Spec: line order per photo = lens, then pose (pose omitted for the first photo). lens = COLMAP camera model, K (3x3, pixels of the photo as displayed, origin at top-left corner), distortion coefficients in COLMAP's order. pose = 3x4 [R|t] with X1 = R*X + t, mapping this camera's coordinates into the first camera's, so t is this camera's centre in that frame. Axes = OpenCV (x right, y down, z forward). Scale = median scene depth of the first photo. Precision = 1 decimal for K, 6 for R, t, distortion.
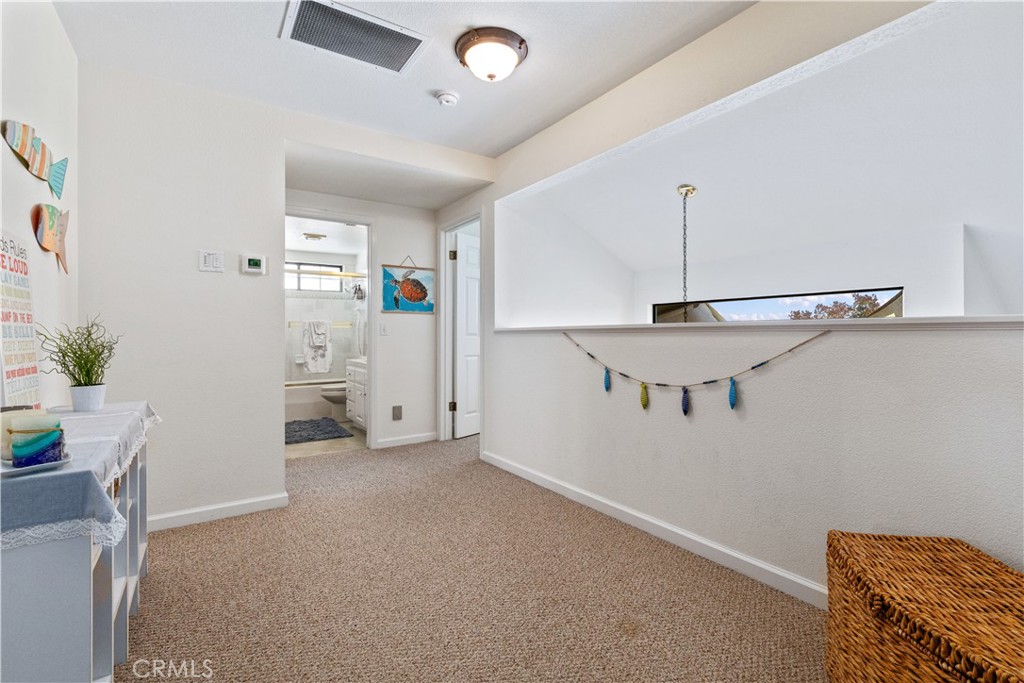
lens RADIAL K [[464.6, 0, 507.4], [0, 464.6, 332.0], [0, 0, 1]] dist [0.000911, -0.001632]
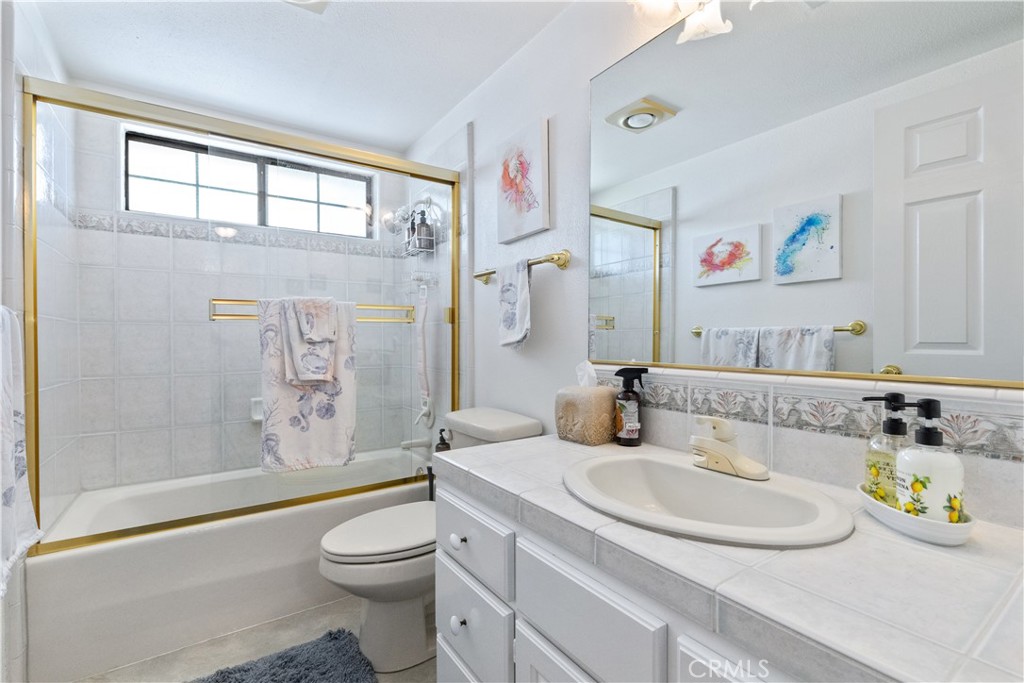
lens RADIAL K [[464.6, 0, 517.3], [0, 464.6, 339.0], [0, 0, 1]] dist [0.000911, -0.001632]
pose [[0.999738, -0.000230, 0.022891, -0.277290], [0.000245, 1.000000, -0.000653, 0.002728], [-0.022890, 0.000659, 0.999738, 0.687144]]
